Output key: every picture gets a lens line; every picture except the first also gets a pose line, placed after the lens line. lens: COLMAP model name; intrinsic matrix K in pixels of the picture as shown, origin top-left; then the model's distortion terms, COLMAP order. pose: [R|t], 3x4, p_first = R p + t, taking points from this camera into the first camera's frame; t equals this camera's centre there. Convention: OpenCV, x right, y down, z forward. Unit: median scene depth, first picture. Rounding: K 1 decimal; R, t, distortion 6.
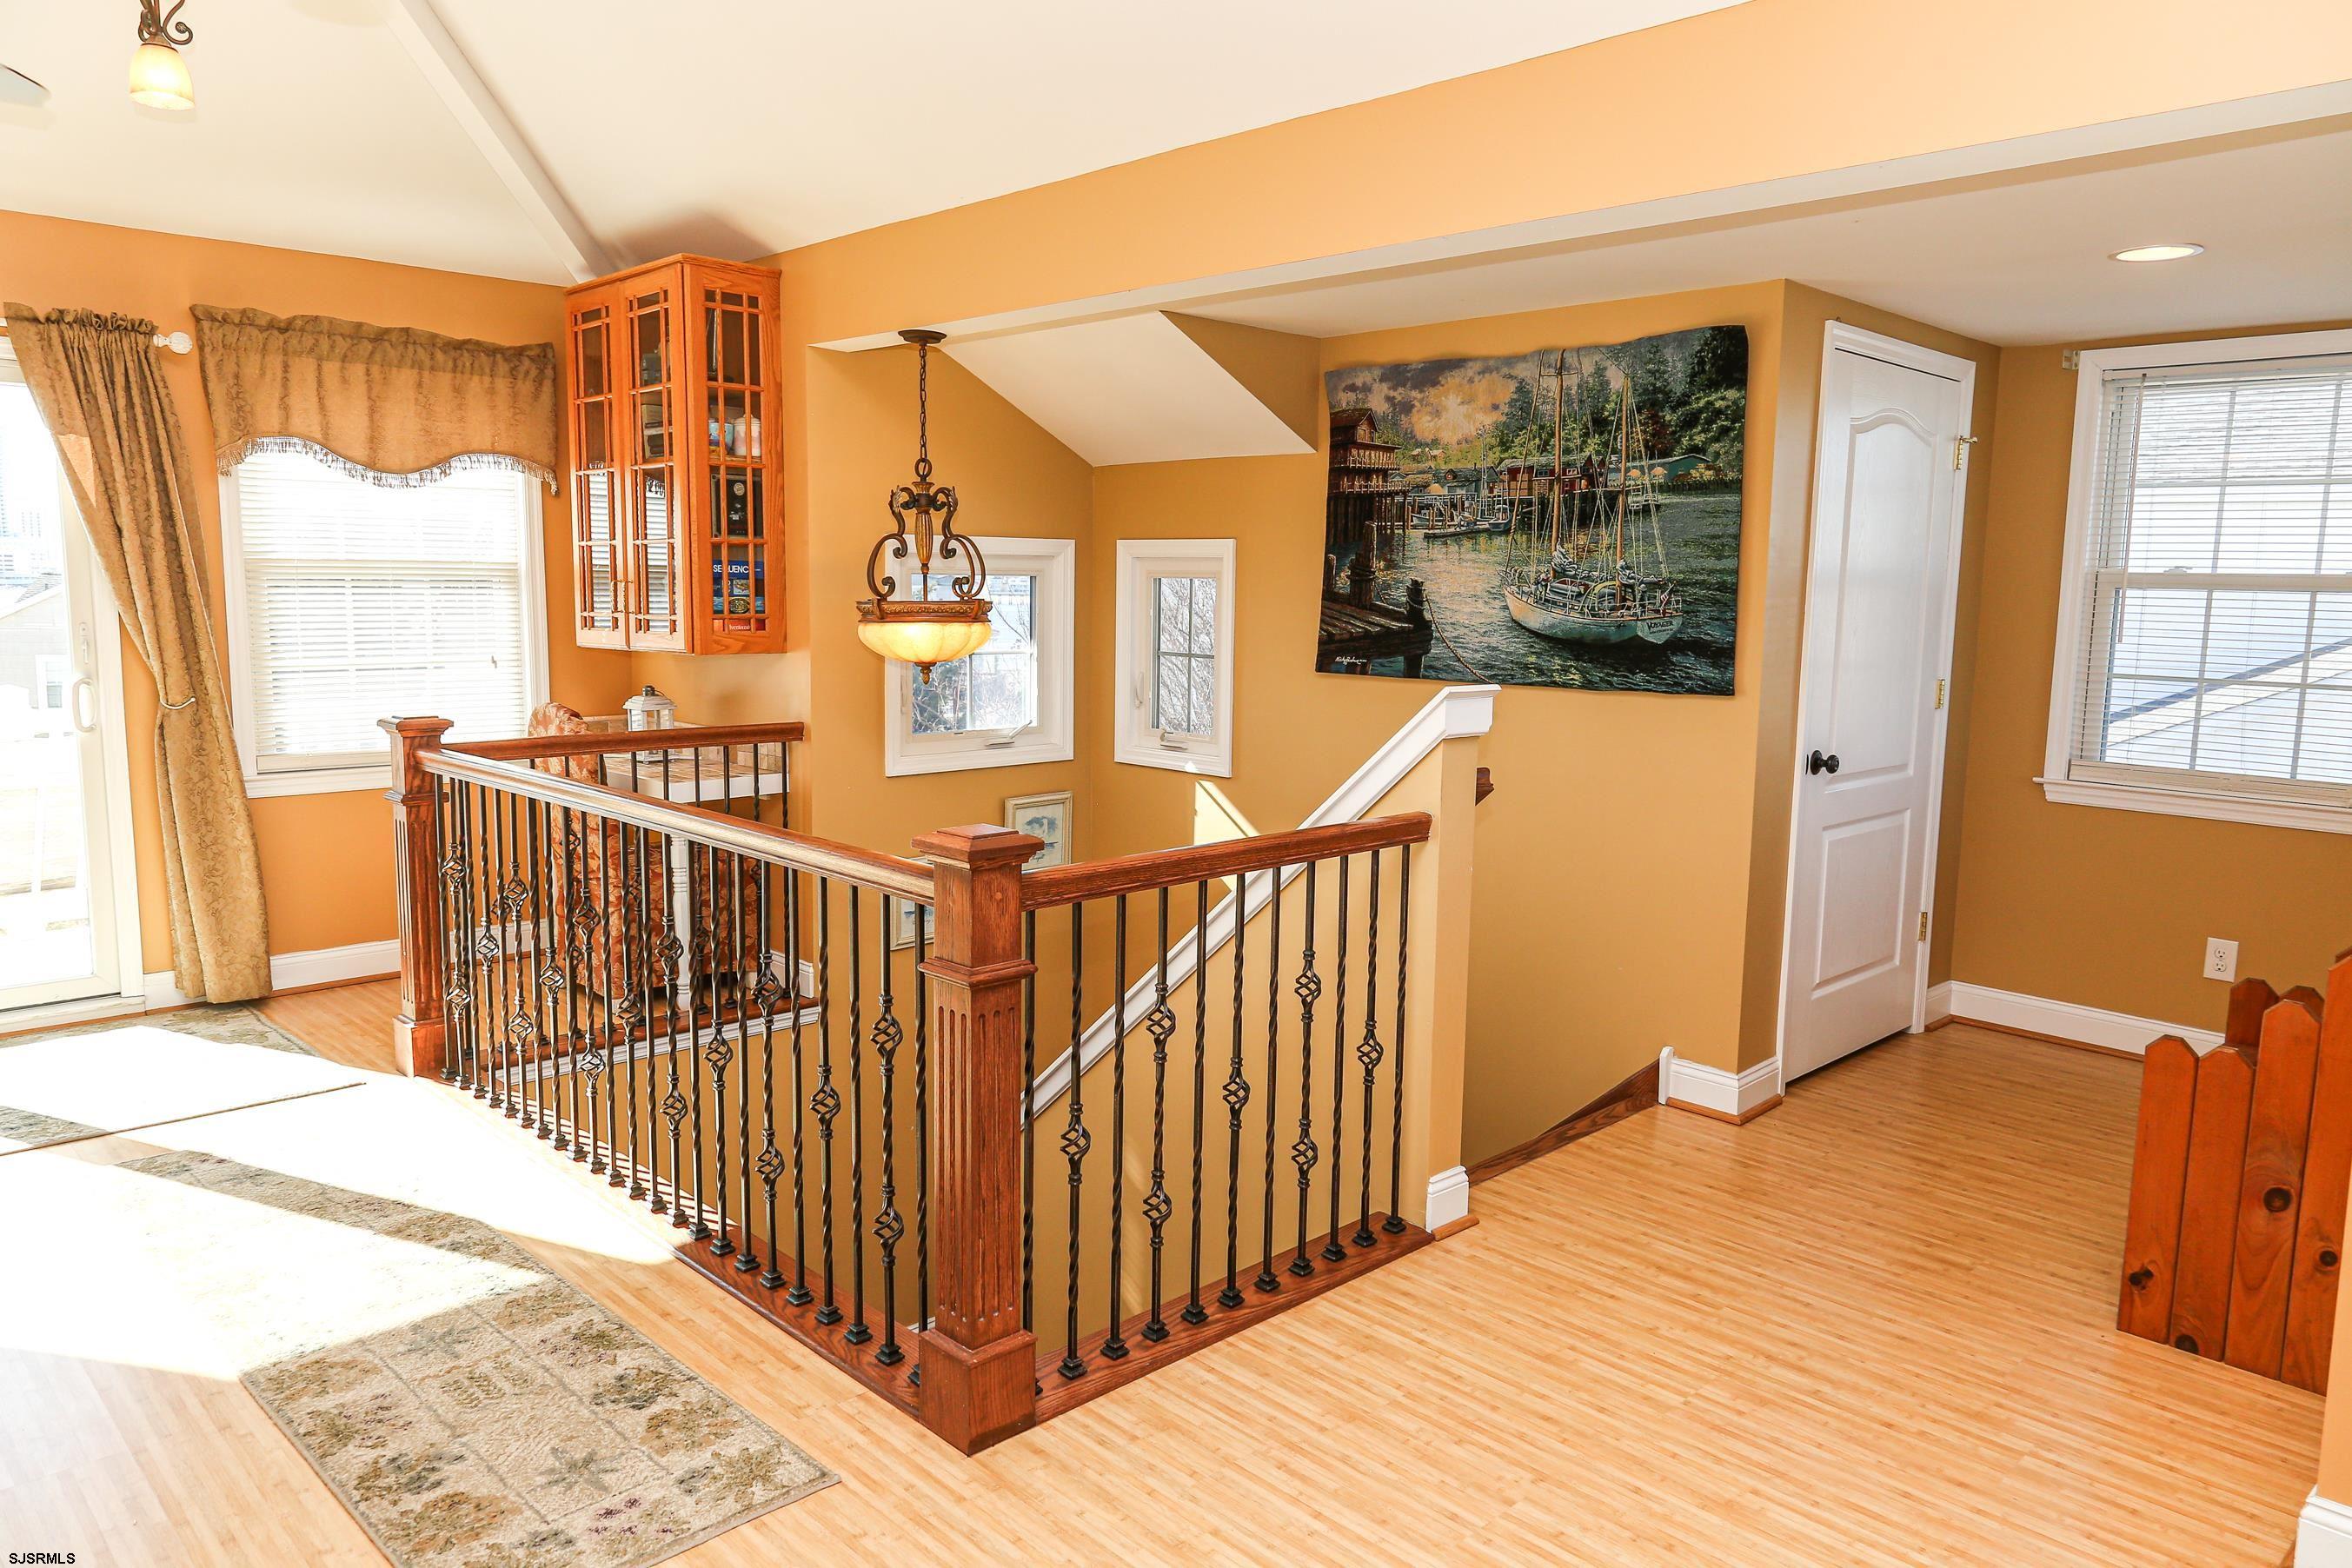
lens RADIAL K [[1575.0, 0, 1182.6], [0, 1575.0, 772.7], [0, 0, 1]] dist [-0.011397, 0.015917]
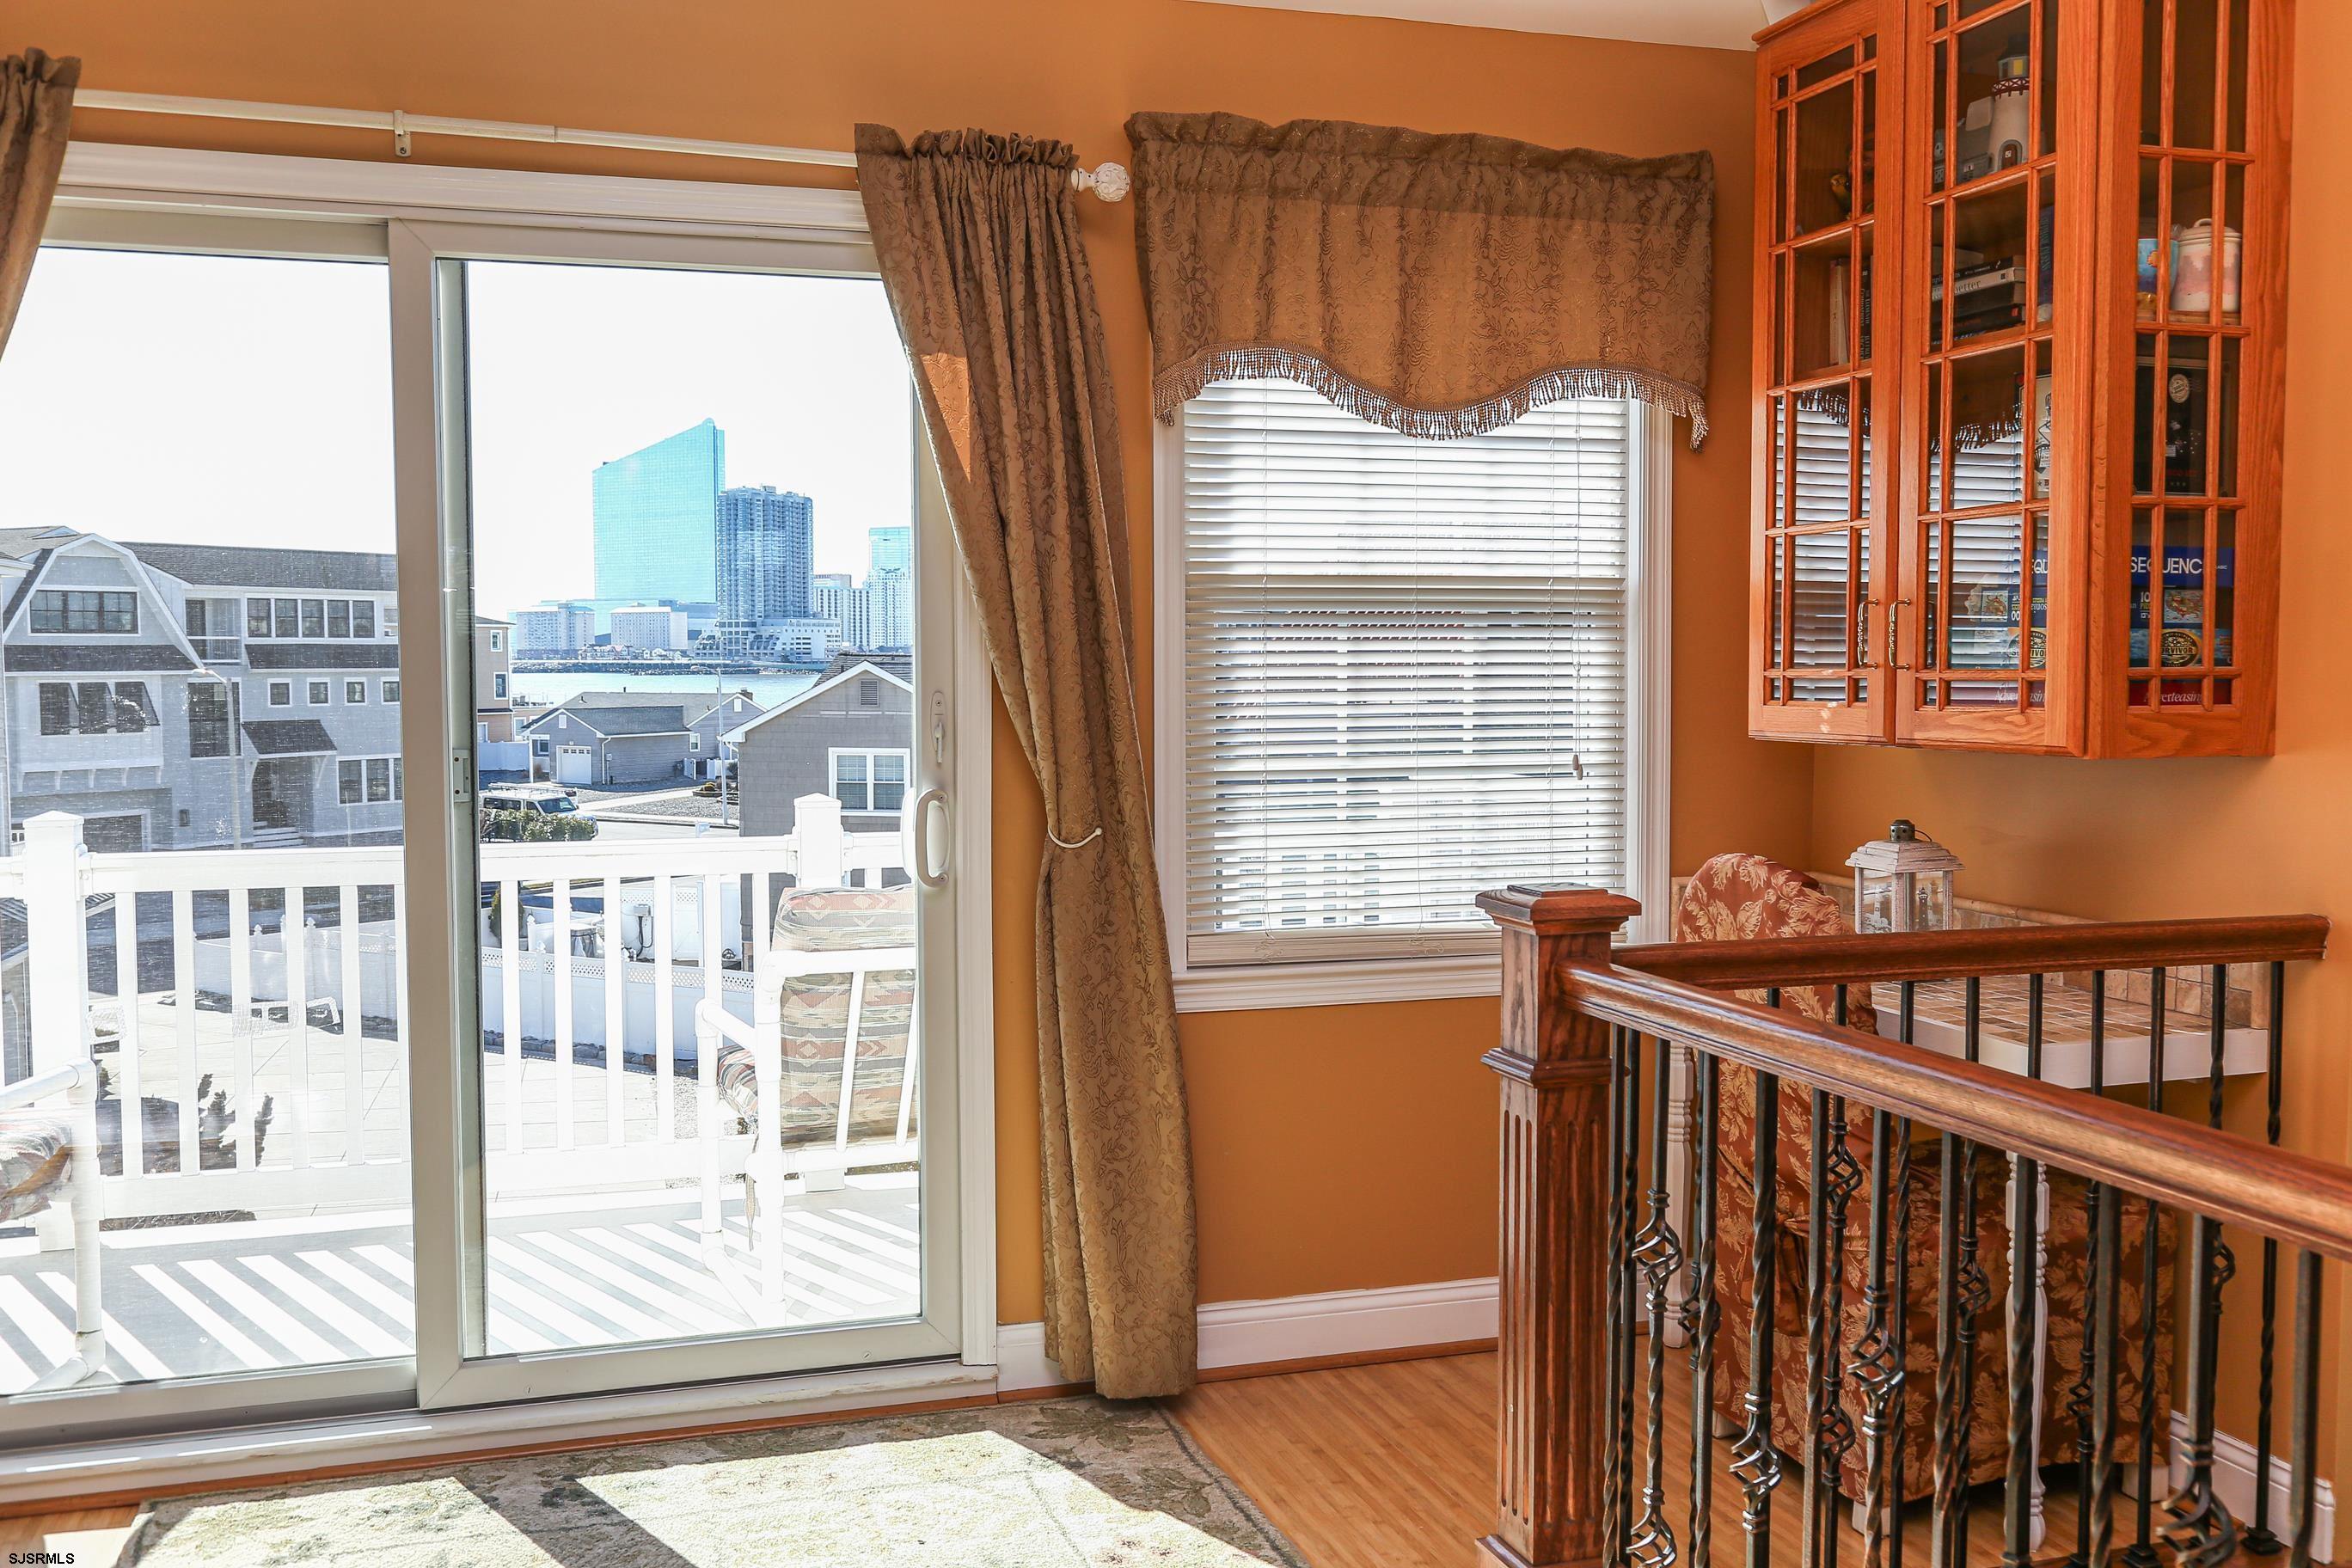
lens RADIAL K [[2157.6, 0, 1177.5], [0, 2157.6, 778.9], [0, 0, 1]] dist [0.014364, 0.000000]
pose [[0.892722, 0.012747, -0.450427, -0.263921], [-0.040129, 0.997877, -0.051293, -0.027070], [0.448817, 0.063866, 0.891339, 0.338189]]
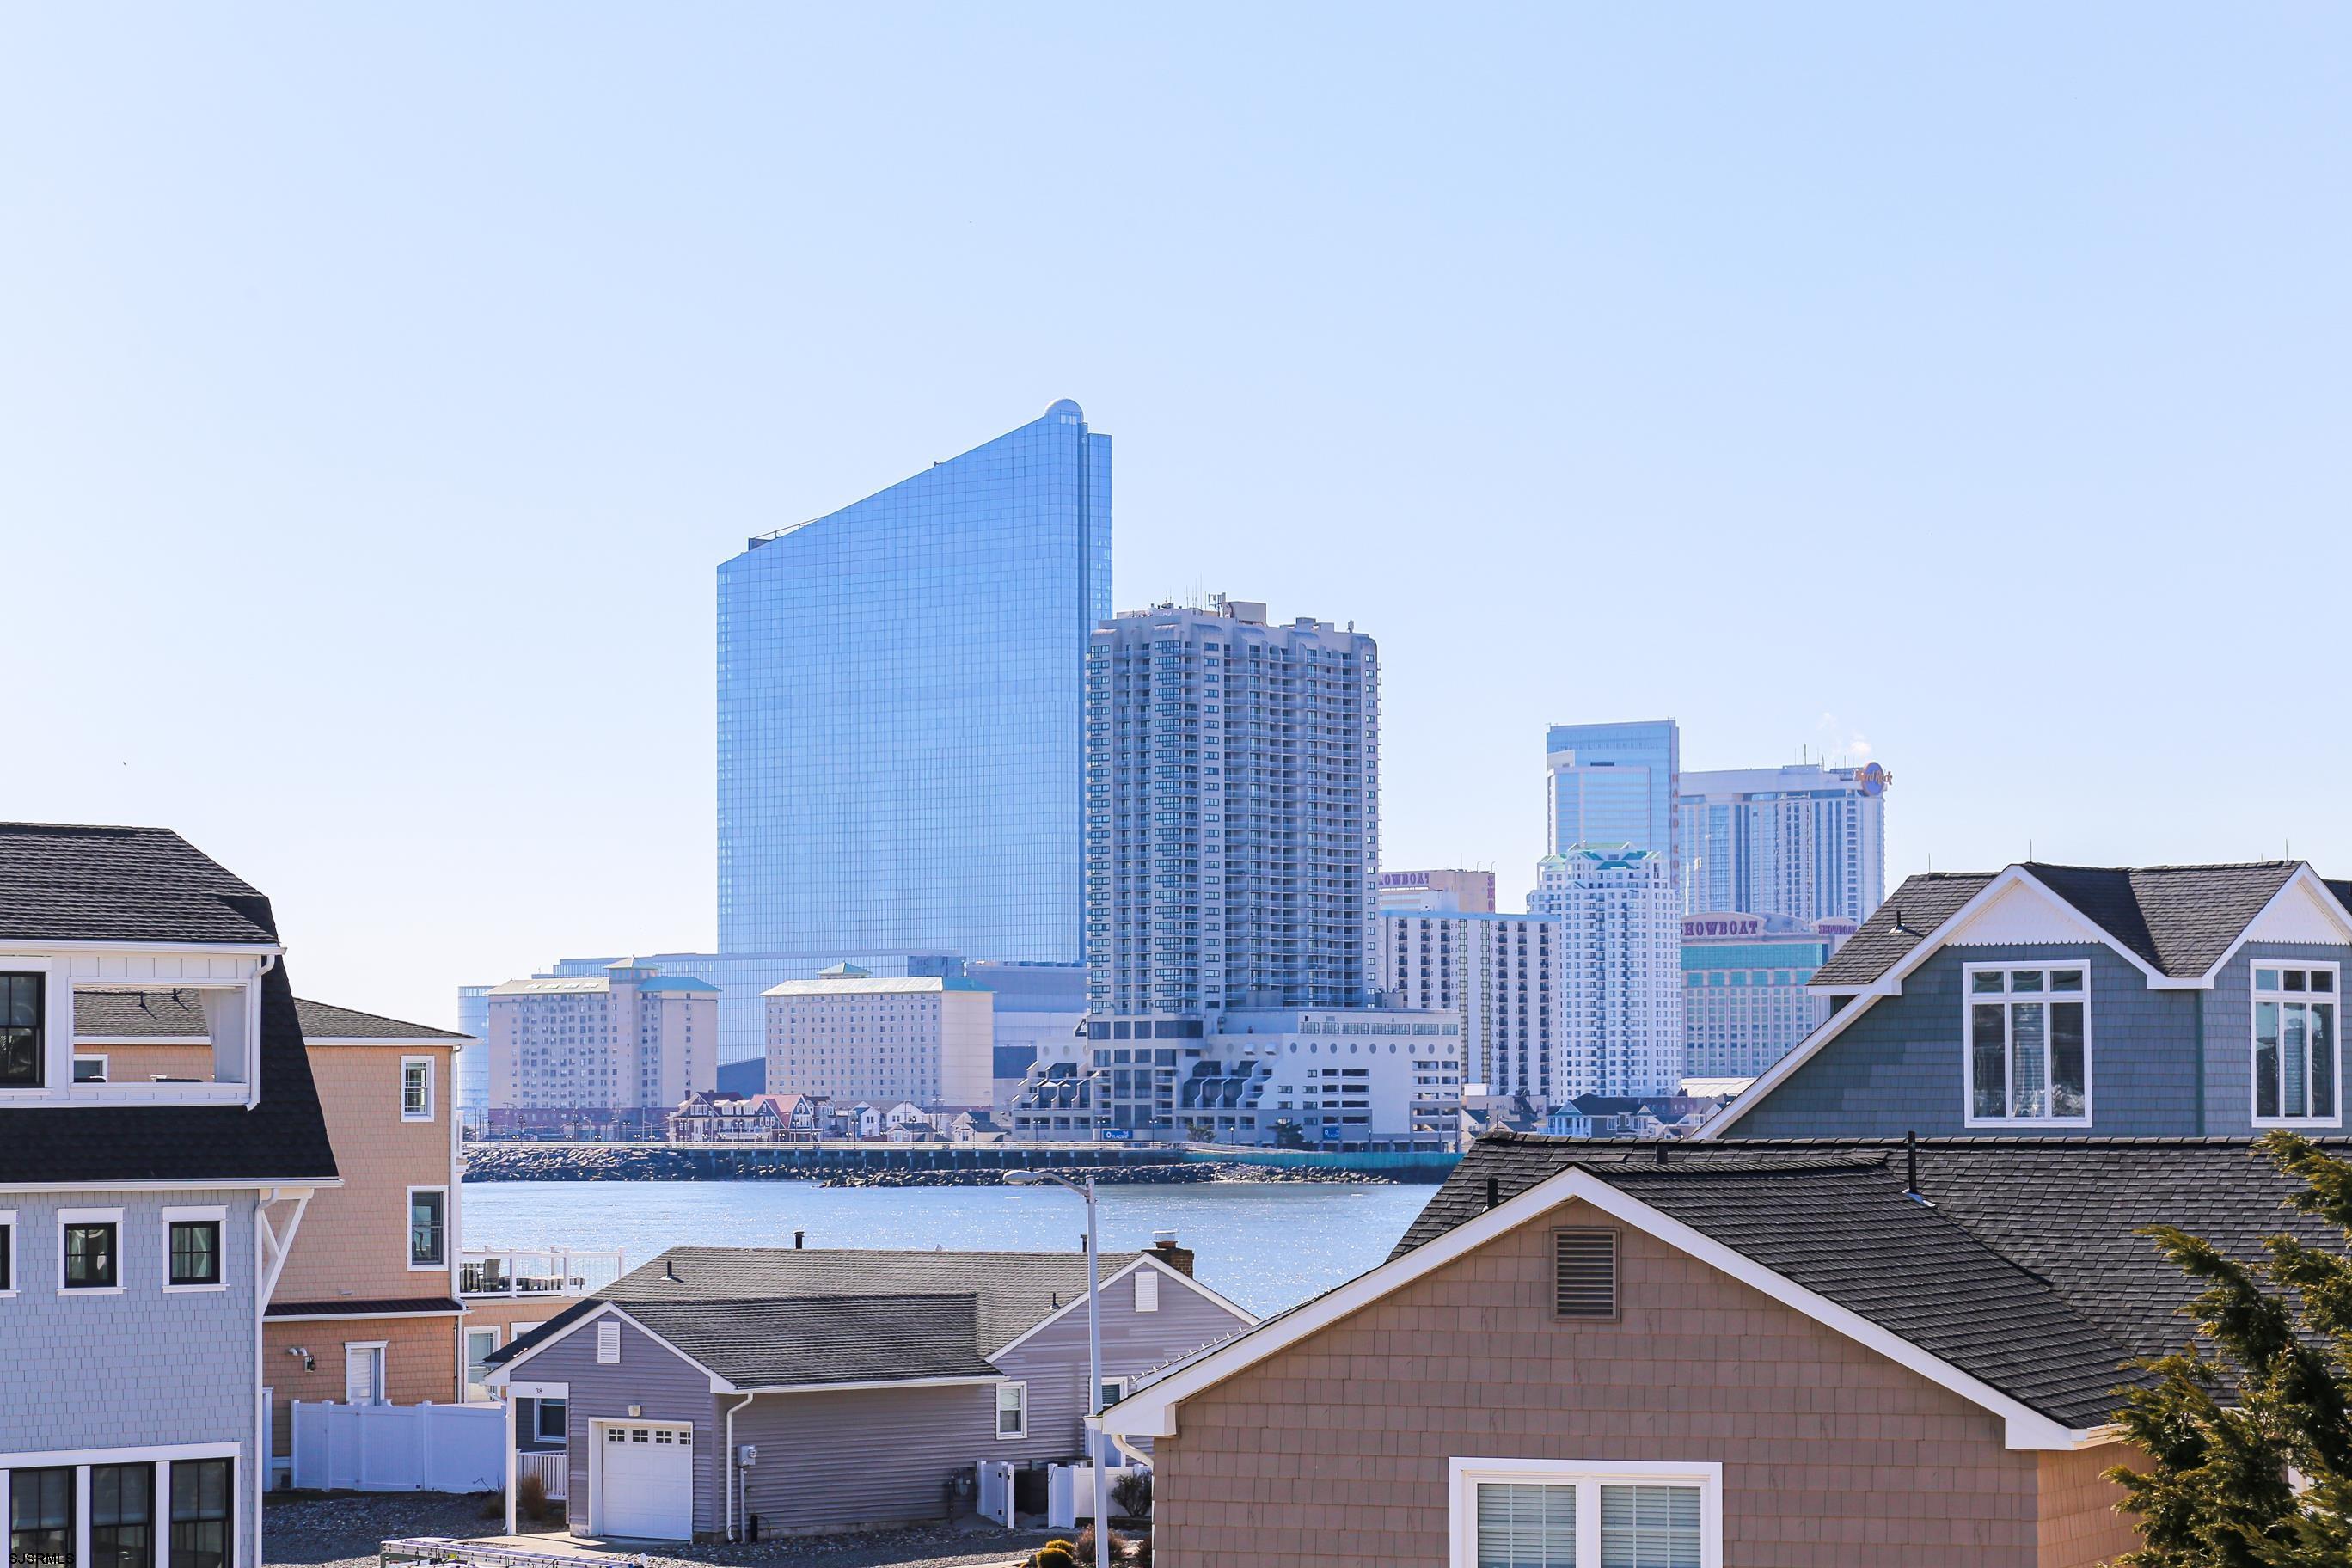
lens RADIAL K [[7320.3, 0, 1175.8], [0, 7320.3, 784.2], [0, 0, 1]] dist [0.023957, 0.000000]
pose [[0.786709, -0.045053, -0.615678, -0.261927], [-0.059136, 0.987247, -0.147807, -0.026600], [0.614486, 0.152690, 0.774011, 0.335821]]
